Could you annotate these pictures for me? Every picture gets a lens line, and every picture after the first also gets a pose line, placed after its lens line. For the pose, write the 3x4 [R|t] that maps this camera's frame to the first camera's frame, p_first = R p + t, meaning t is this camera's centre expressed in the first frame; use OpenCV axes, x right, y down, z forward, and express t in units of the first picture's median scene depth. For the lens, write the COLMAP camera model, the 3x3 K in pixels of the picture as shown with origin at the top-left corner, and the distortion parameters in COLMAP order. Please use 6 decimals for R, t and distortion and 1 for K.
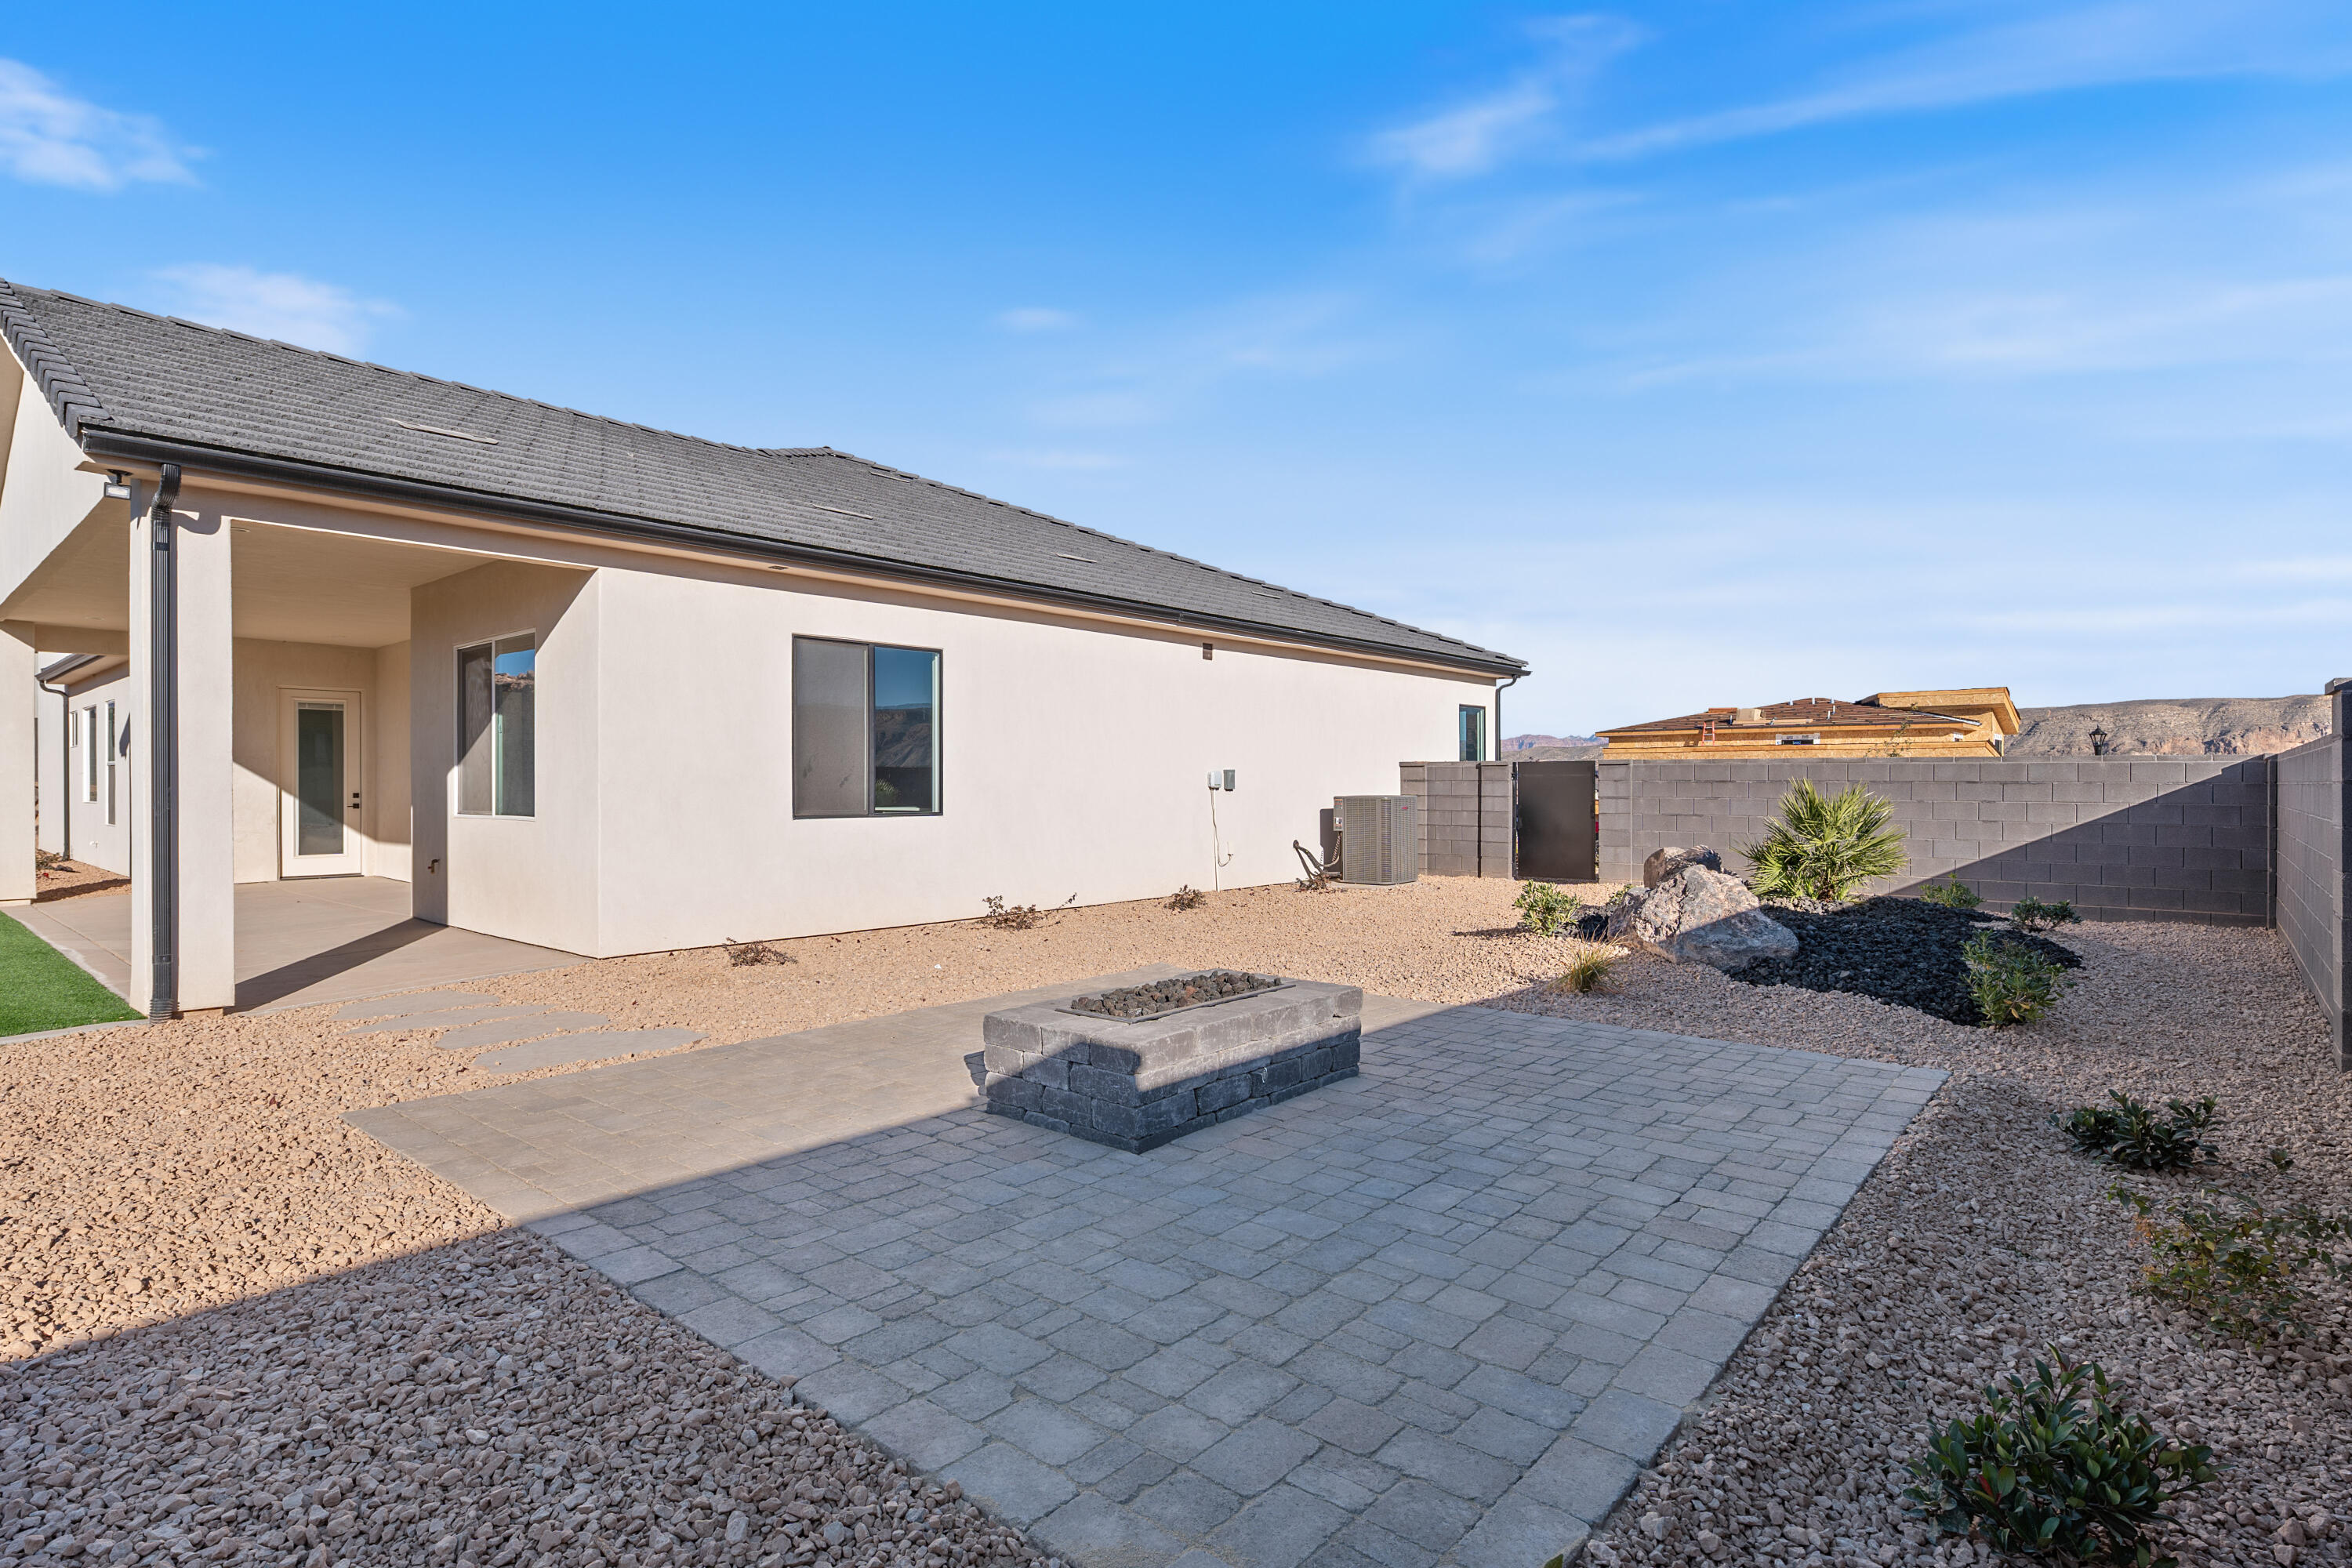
lens RADIAL K [[1175.4, 0, 1176.2], [0, 1175.4, 787.8], [0, 0, 1]] dist [-0.002203, 0.000145]
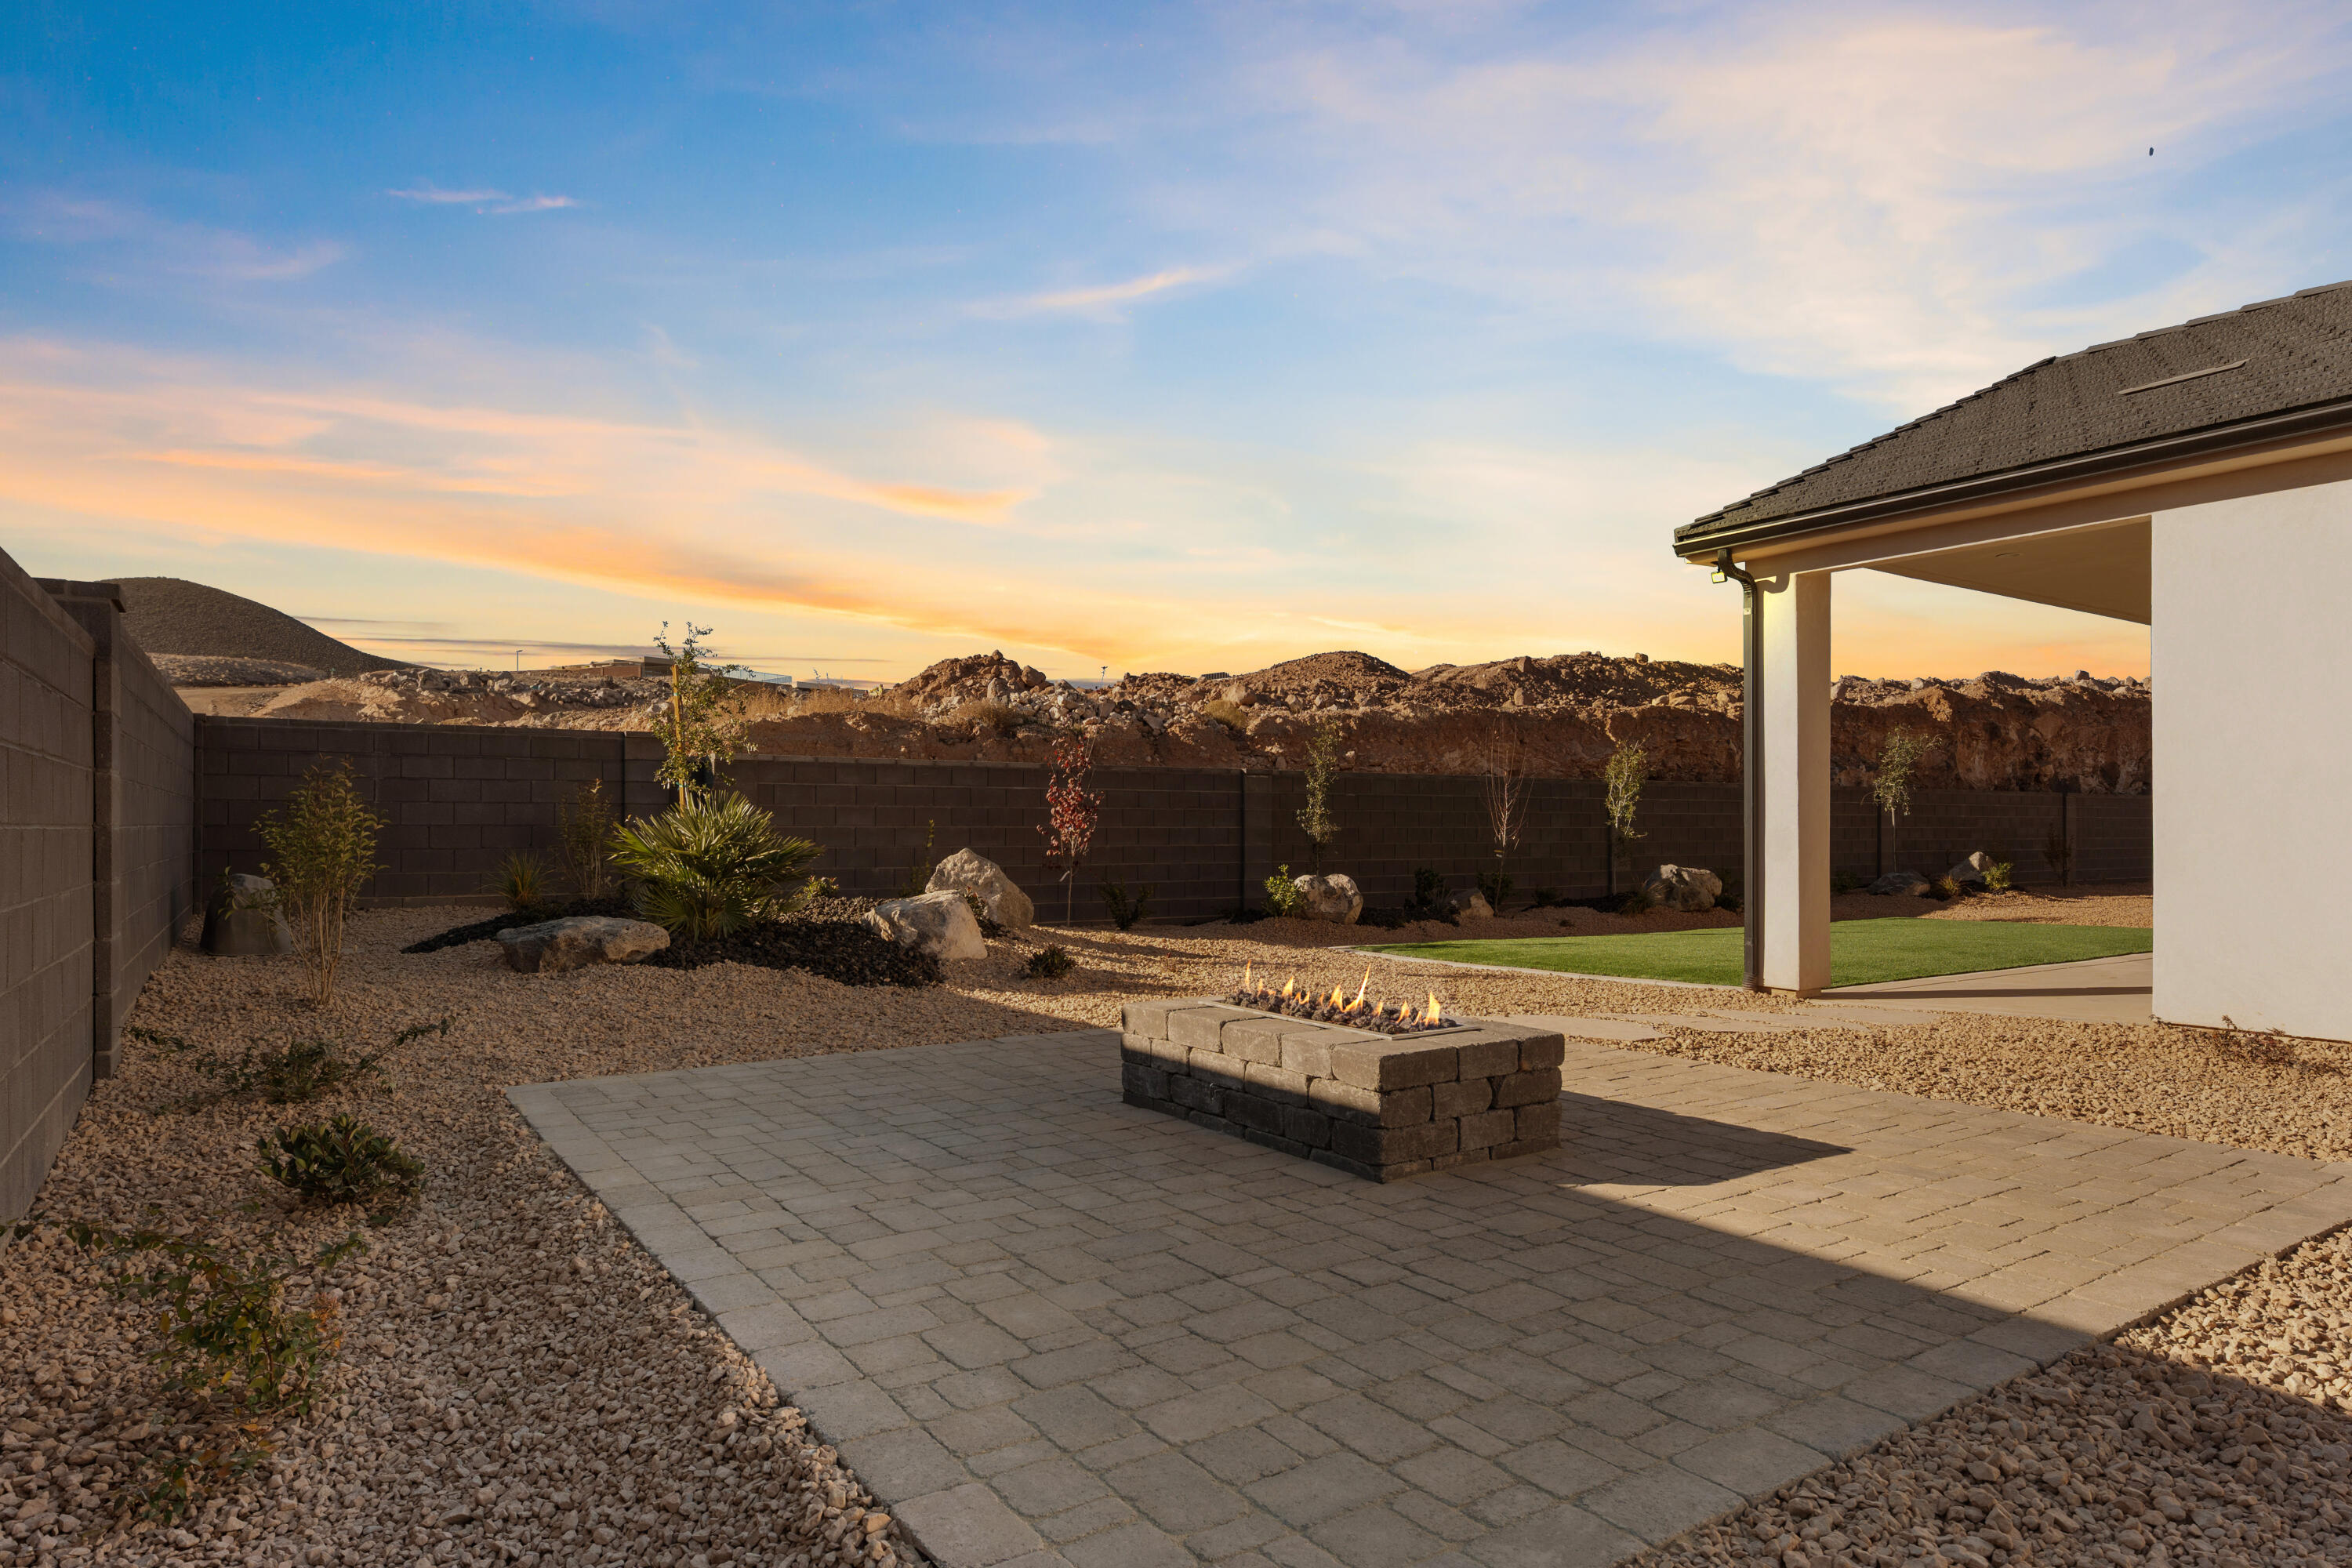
lens RADIAL K [[1365.1, 0, 1178.1], [0, 1365.1, 803.7], [0, 0, 1]] dist [-0.002856, -0.000696]
pose [[-0.267945, -0.018062, -0.963265, 1.190077], [-0.004229, 0.999837, -0.017571, 0.047114], [0.963425, -0.000635, -0.267978, 1.371398]]
